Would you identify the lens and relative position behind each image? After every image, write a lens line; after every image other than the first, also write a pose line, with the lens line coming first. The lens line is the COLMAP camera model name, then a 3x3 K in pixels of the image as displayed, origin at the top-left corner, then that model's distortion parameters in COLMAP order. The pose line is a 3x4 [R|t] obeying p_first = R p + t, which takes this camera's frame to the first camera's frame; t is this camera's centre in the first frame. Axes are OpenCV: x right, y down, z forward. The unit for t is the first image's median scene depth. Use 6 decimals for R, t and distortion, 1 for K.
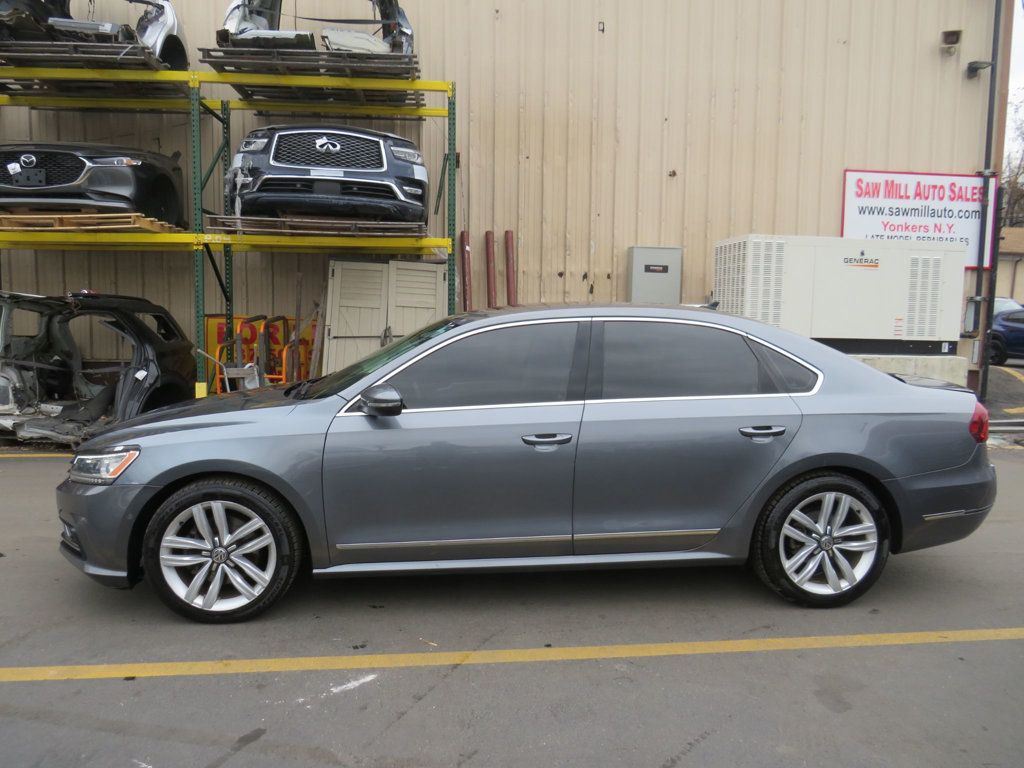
lens RADIAL K [[750.8, 0, 463.8], [0, 750.8, 383.8], [0, 0, 1]] dist [-0.051227, -0.002133]
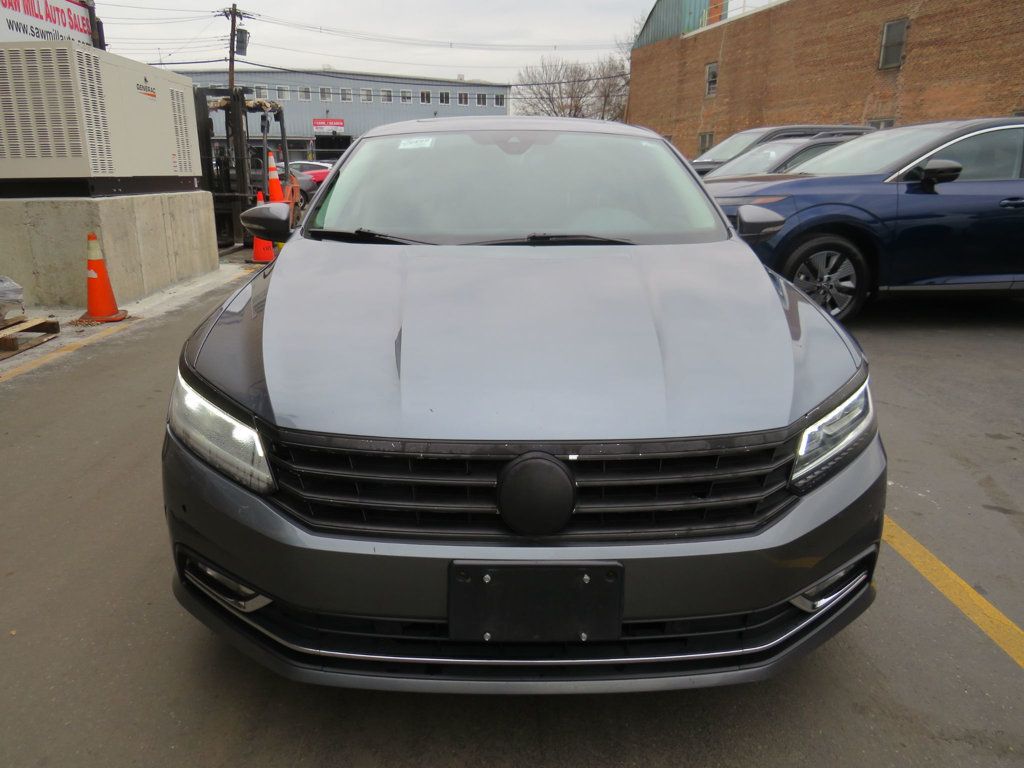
lens RADIAL K [[707.7, 0, 512.0], [0, 707.7, 384.0], [0, 0, 1]] dist [0.001313, -0.034249]
pose [[0.066869, -0.287034, 0.955584, -0.390940], [0.076931, 0.956359, 0.281883, -0.024090], [-0.994792, 0.054664, 0.086032, 0.483413]]
